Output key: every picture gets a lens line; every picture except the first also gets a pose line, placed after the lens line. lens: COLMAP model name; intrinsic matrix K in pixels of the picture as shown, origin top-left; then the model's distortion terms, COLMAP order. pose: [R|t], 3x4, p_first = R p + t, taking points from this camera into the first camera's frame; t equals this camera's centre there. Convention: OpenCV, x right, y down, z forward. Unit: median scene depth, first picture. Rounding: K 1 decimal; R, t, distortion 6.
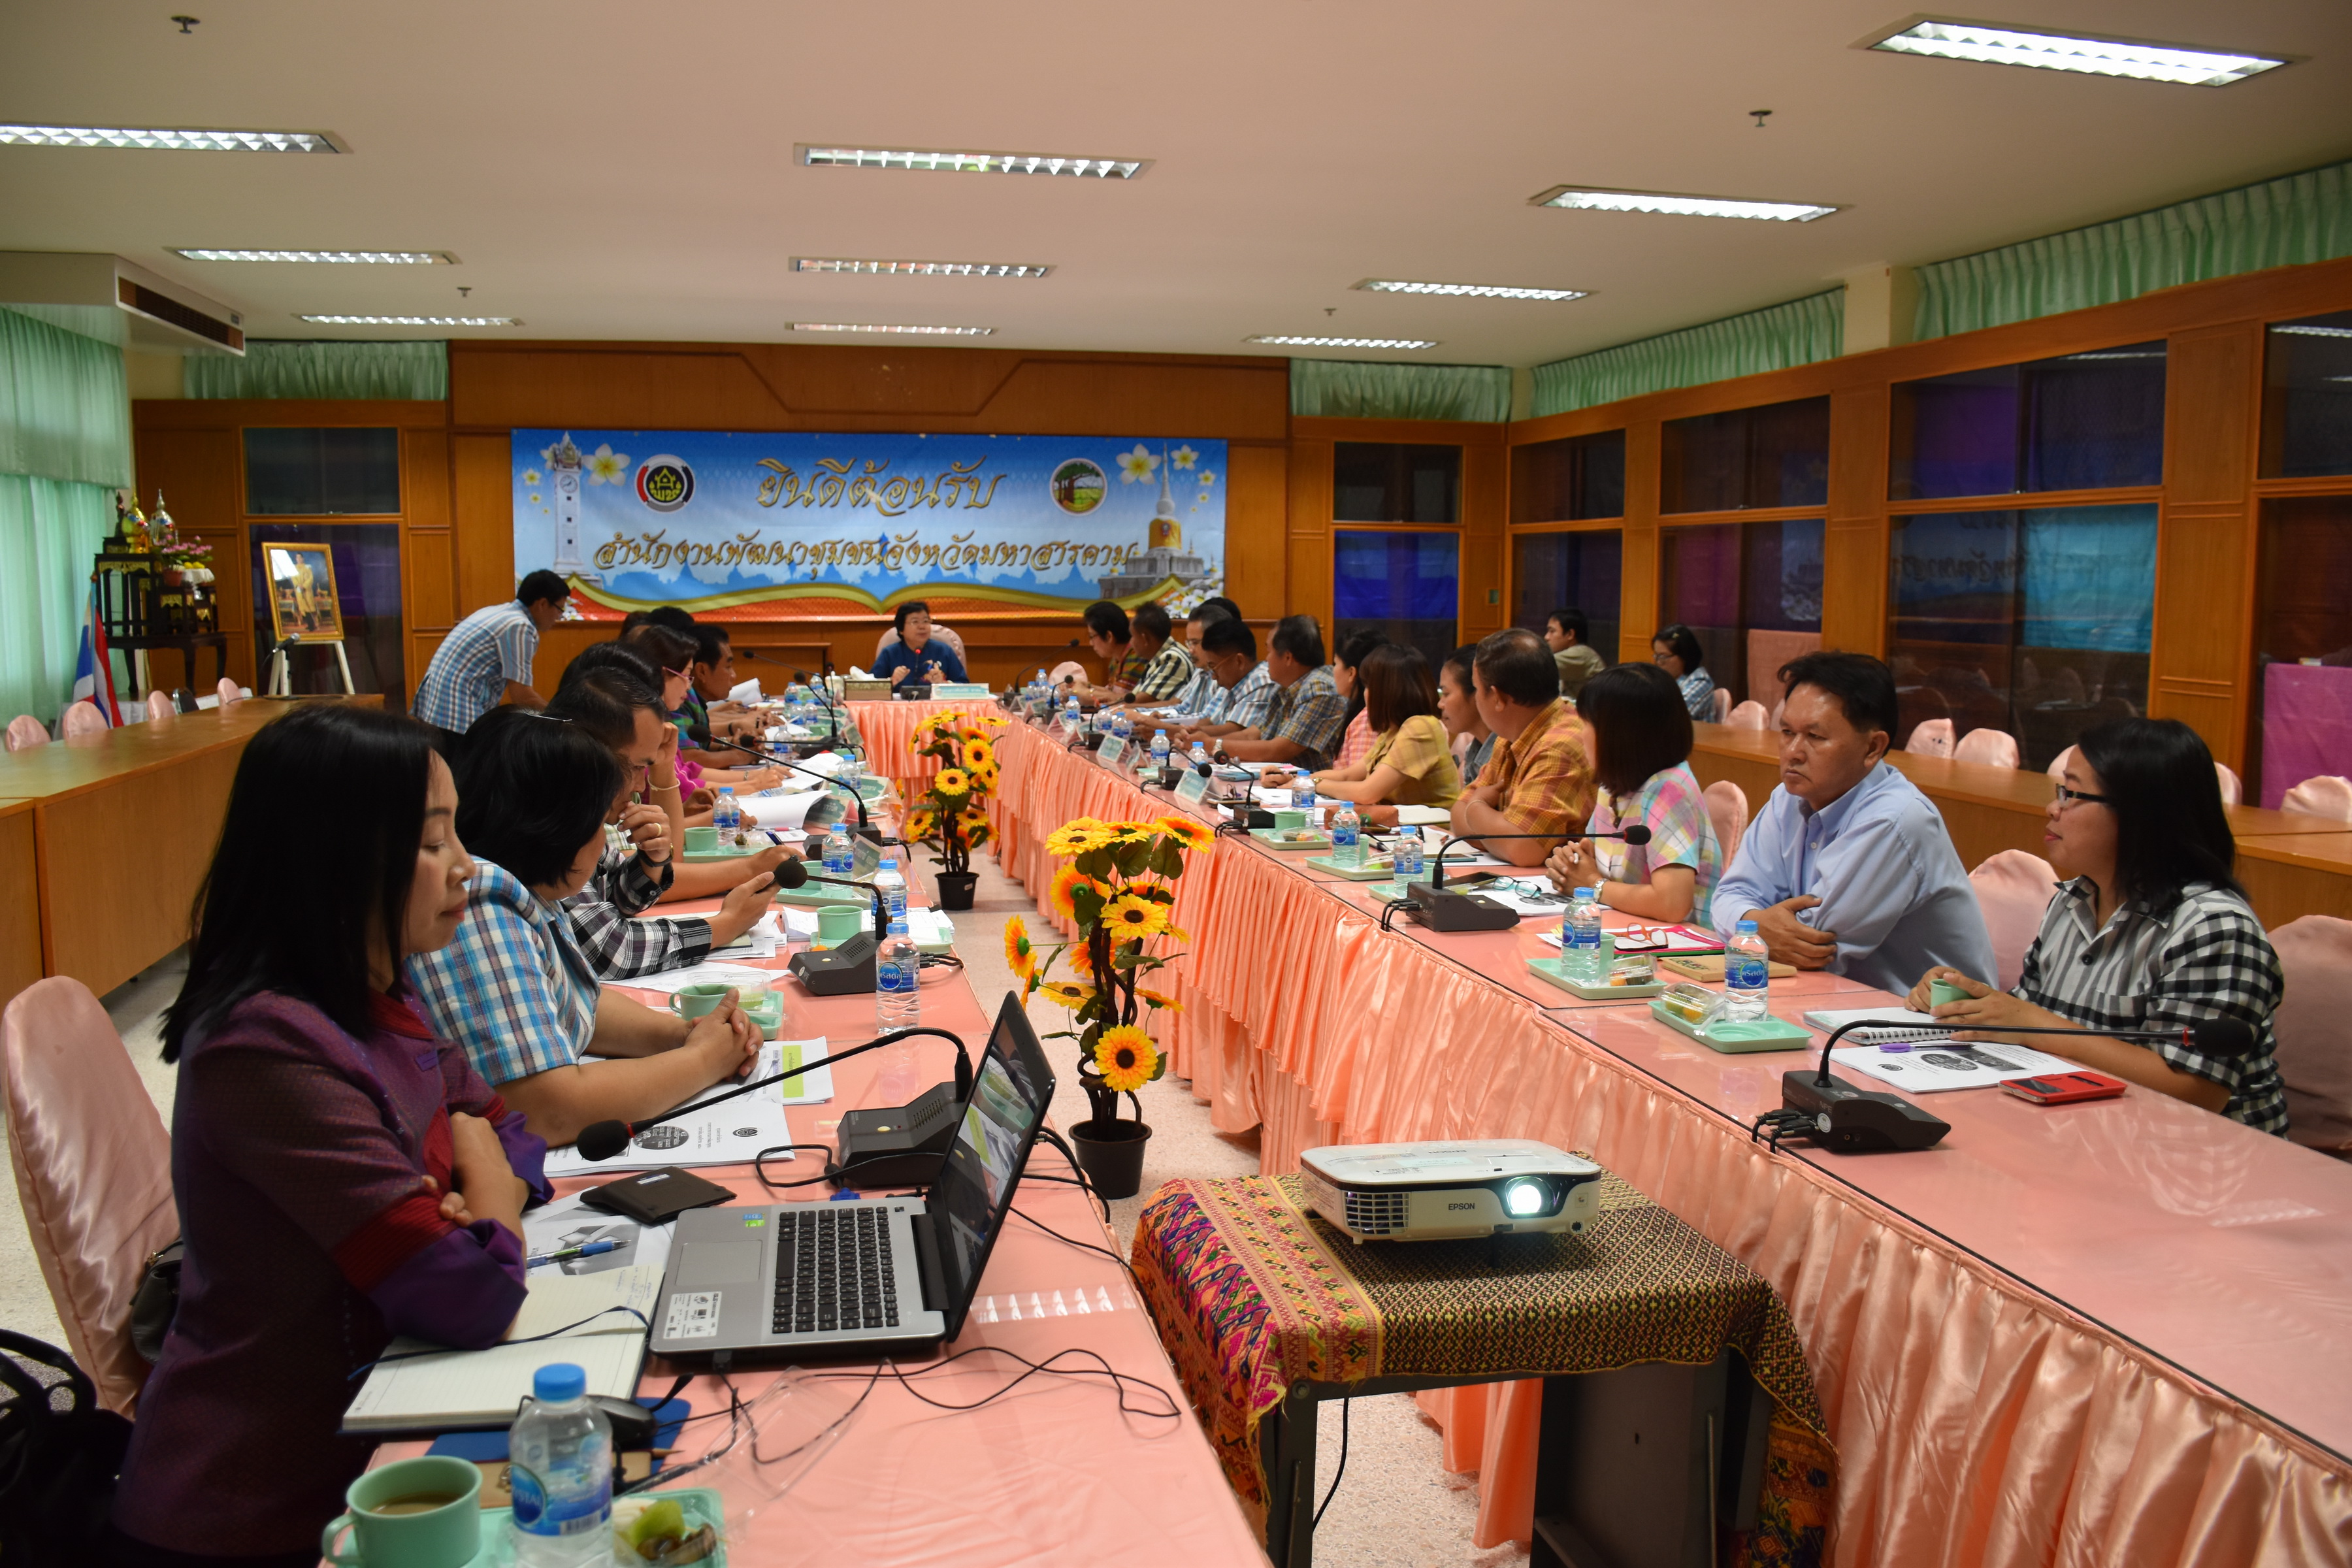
lens RADIAL K [[1863.5, 0, 1177.2], [0, 1863.5, 780.7], [0, 0, 1]] dist [-0.101509, -0.007852]
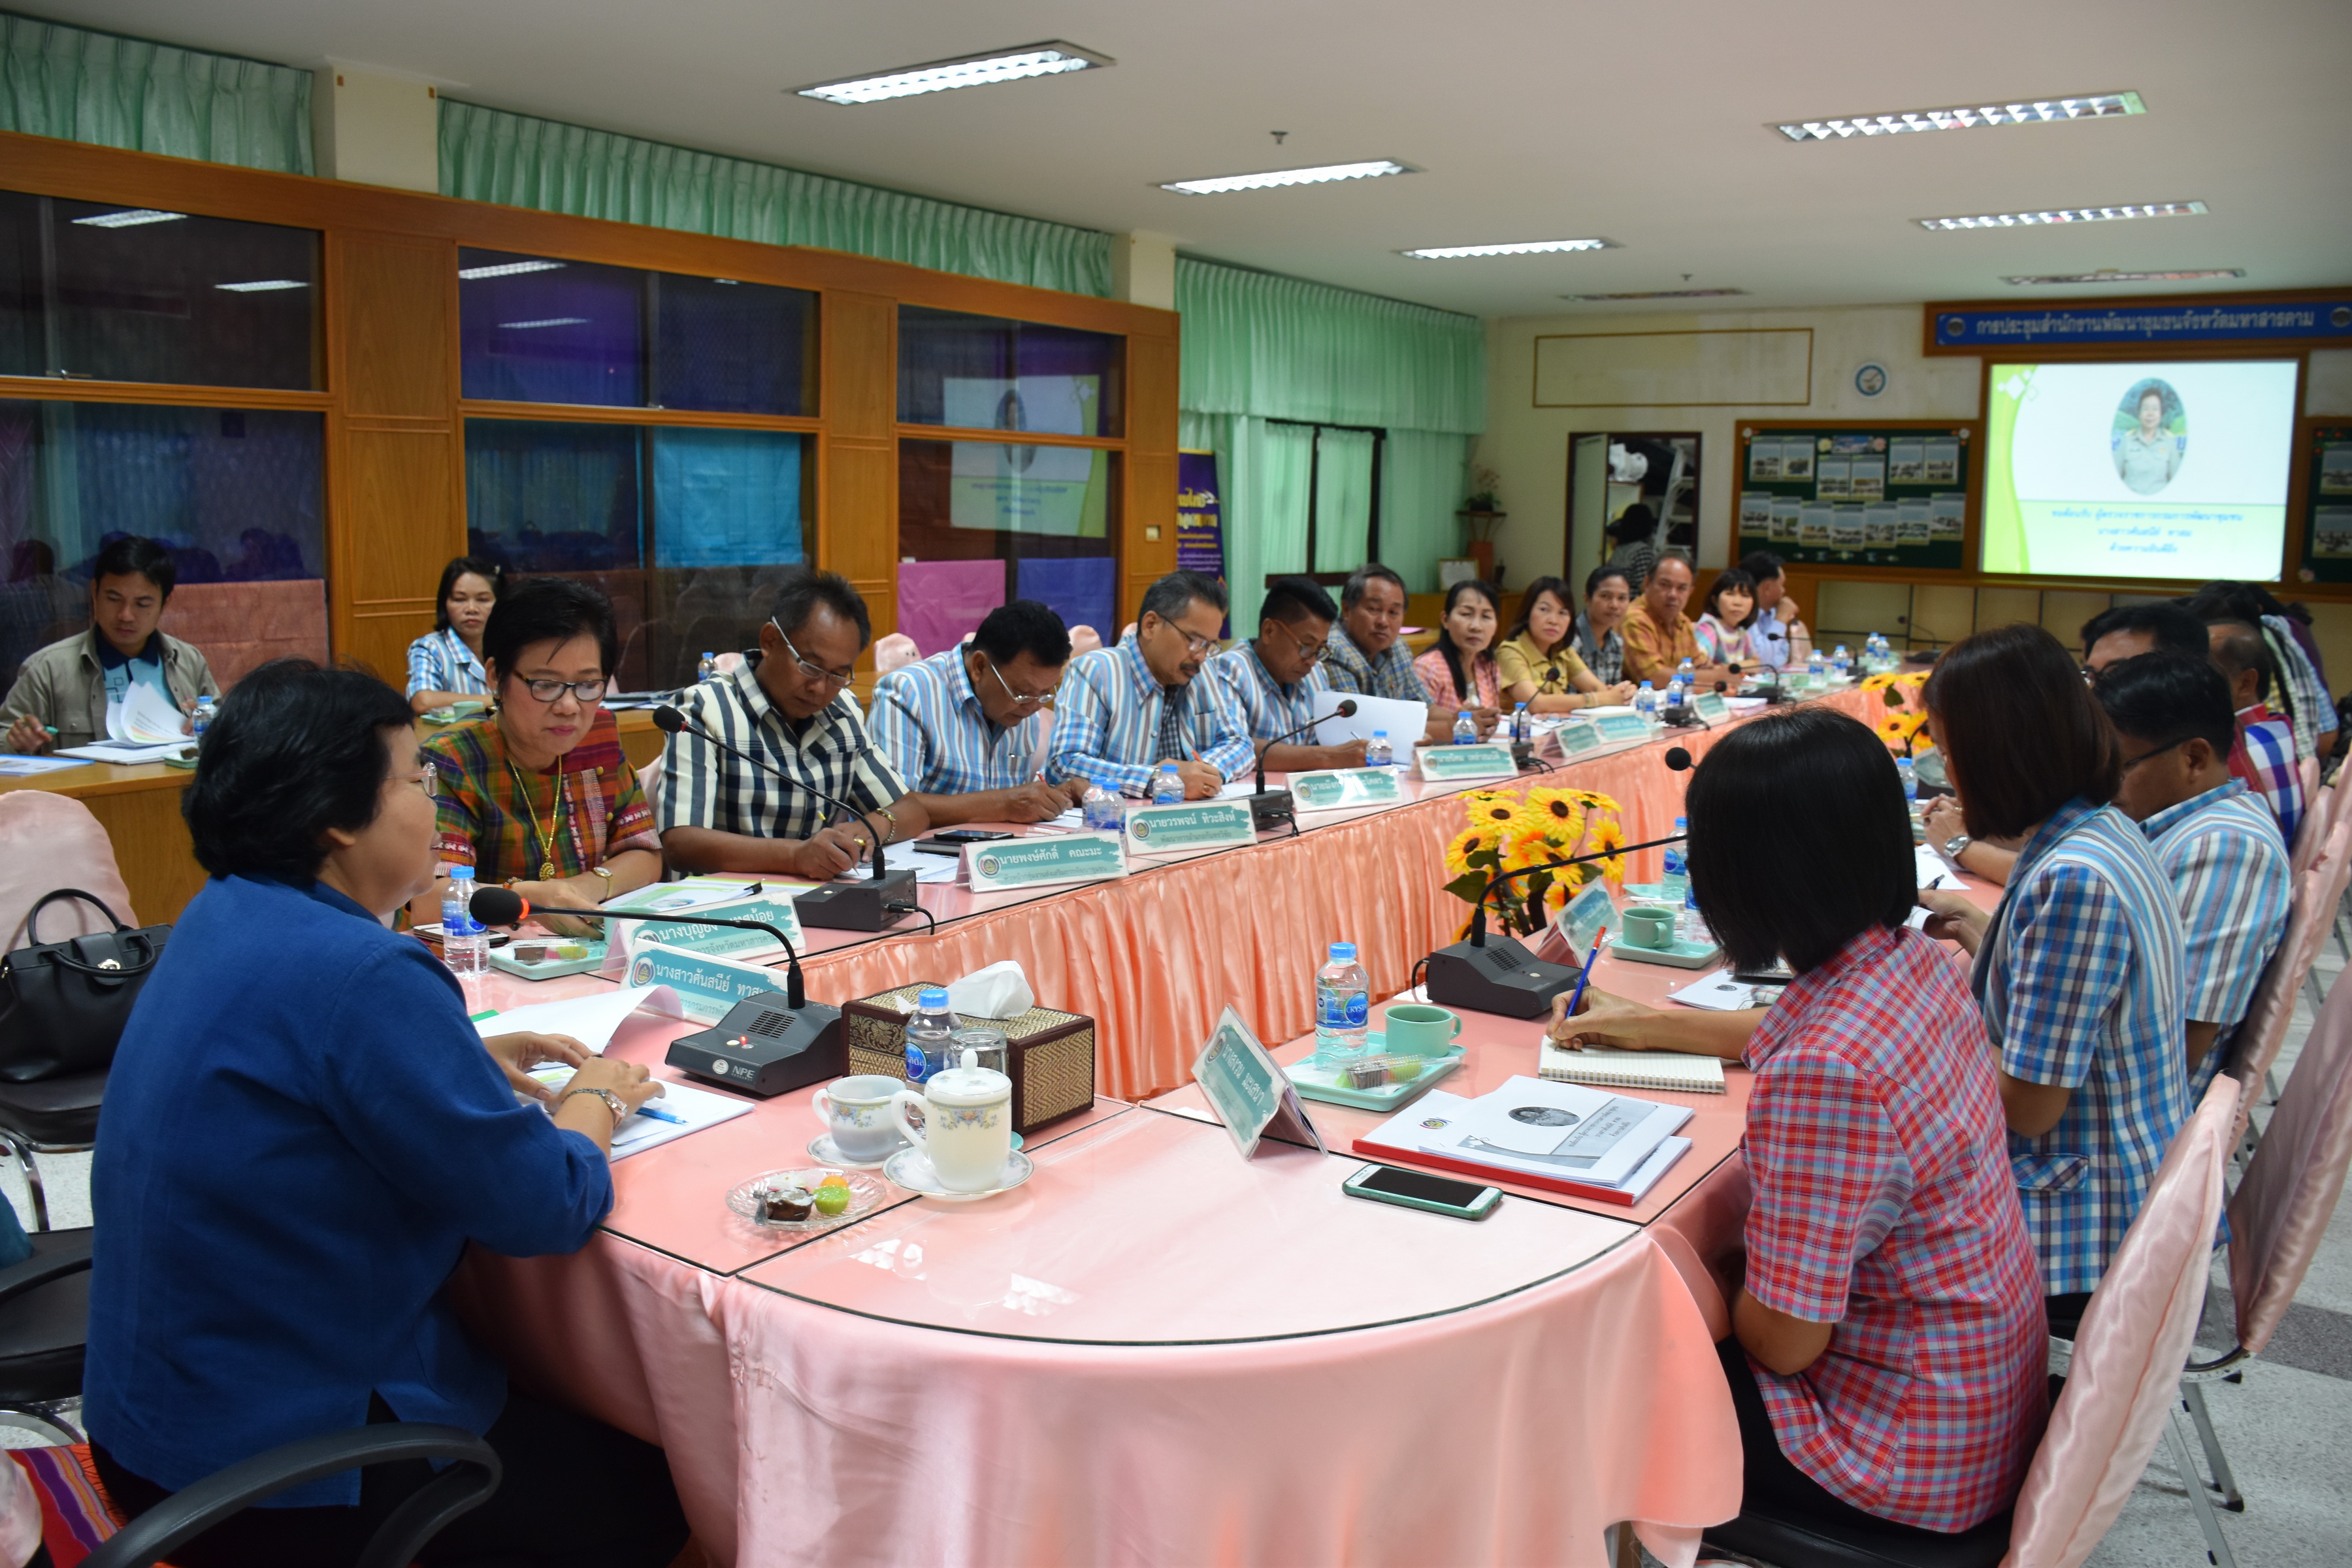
lens RADIAL K [[1863.5, 0, 1177.3], [0, 1863.5, 804.2], [0, 0, 1]] dist [-0.101509, -0.007852]
pose [[-0.707350, -0.102602, 0.699377, -0.436513], [0.076847, 0.972383, 0.220376, -0.152355], [-0.702674, 0.209628, -0.679931, 1.553236]]
